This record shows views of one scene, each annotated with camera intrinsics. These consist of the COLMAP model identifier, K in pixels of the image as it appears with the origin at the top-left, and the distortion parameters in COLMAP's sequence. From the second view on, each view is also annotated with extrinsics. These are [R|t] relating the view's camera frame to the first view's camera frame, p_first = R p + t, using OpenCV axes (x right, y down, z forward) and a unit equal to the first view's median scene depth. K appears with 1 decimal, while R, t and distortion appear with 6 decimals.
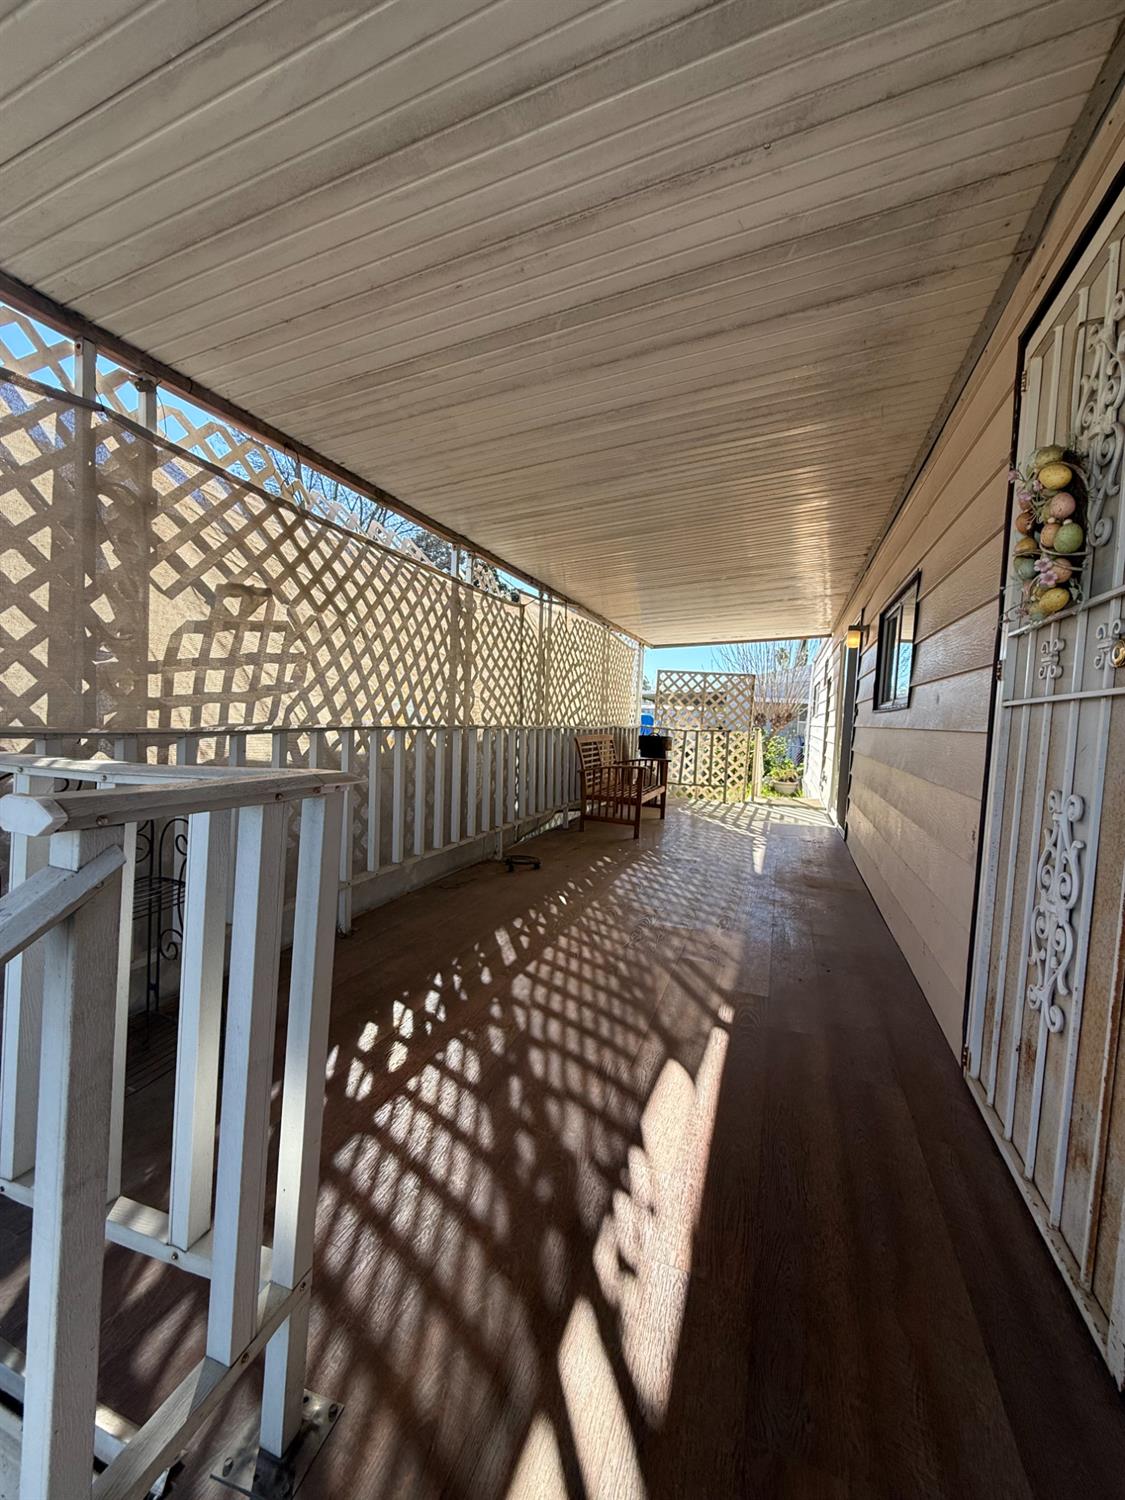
lens RADIAL K [[599.9, 0, 564.3], [0, 599.9, 745.8], [0, 0, 1]] dist [0.001004, 0.000550]
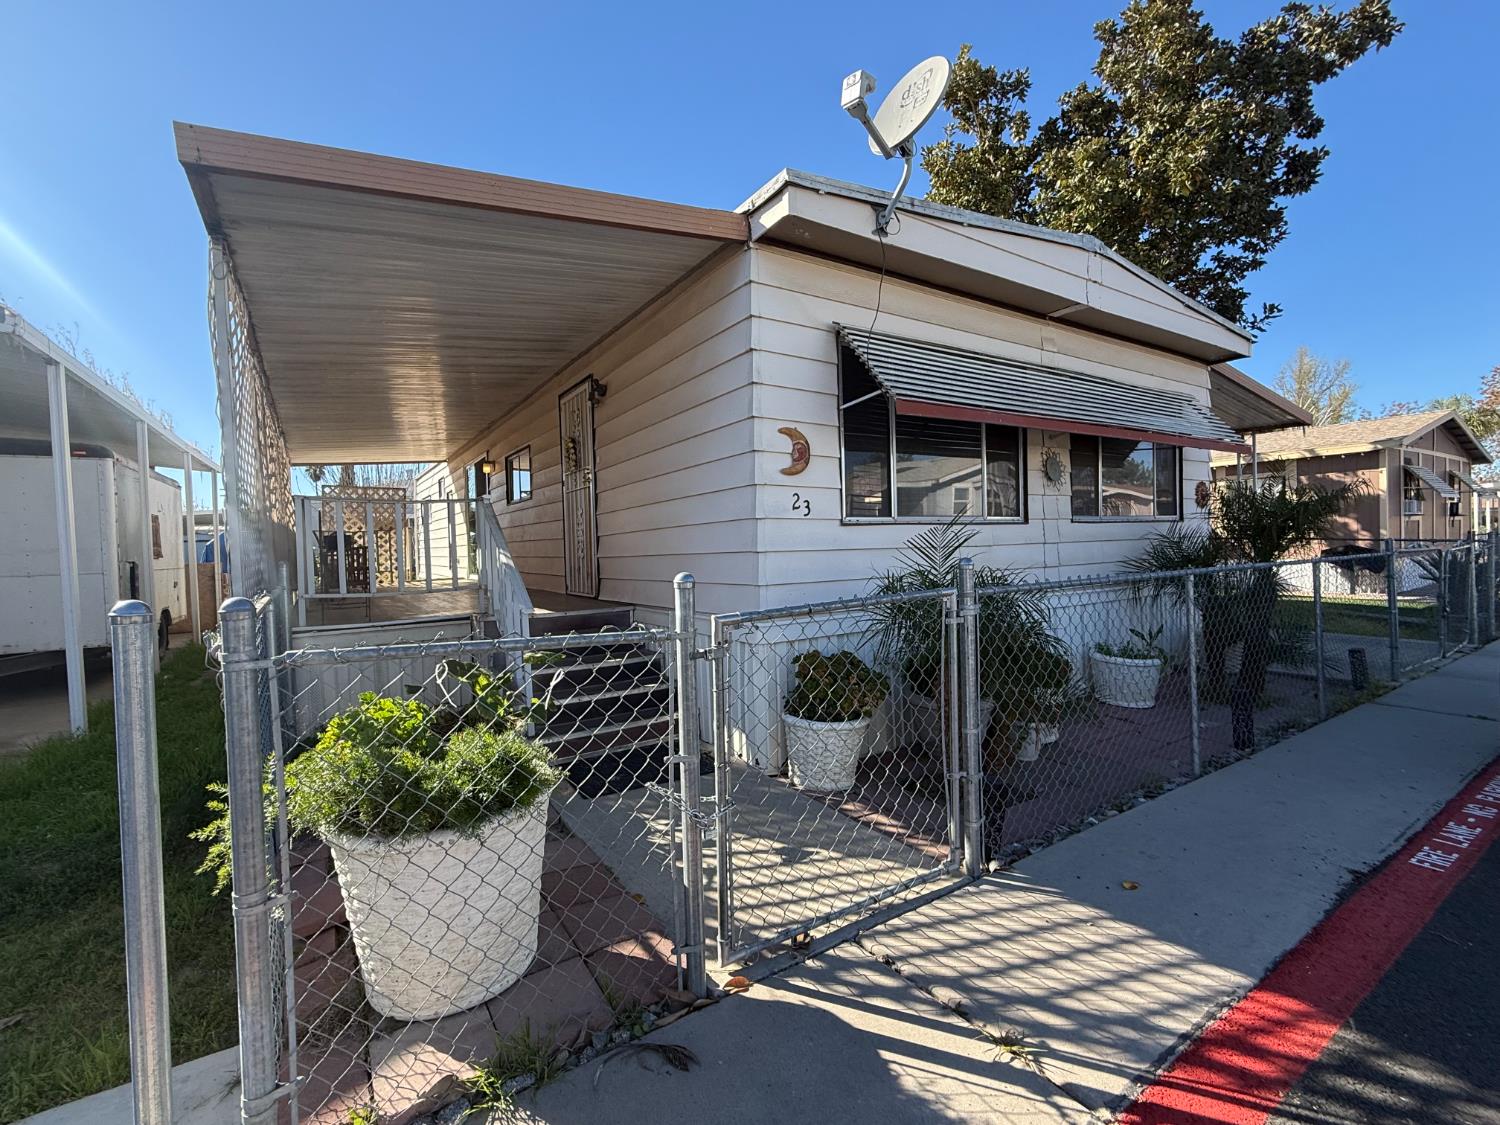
lens RADIAL K [[661.5, 0, 749.7], [0, 661.5, 560.0], [0, 0, 1]] dist [0.000293, 0.000031]
pose [[0.597188, -0.088337, 0.797222, -1.644890], [0.105527, 0.993930, 0.031085, 0.299404], [-0.795130, 0.065565, 0.602885, -2.043528]]
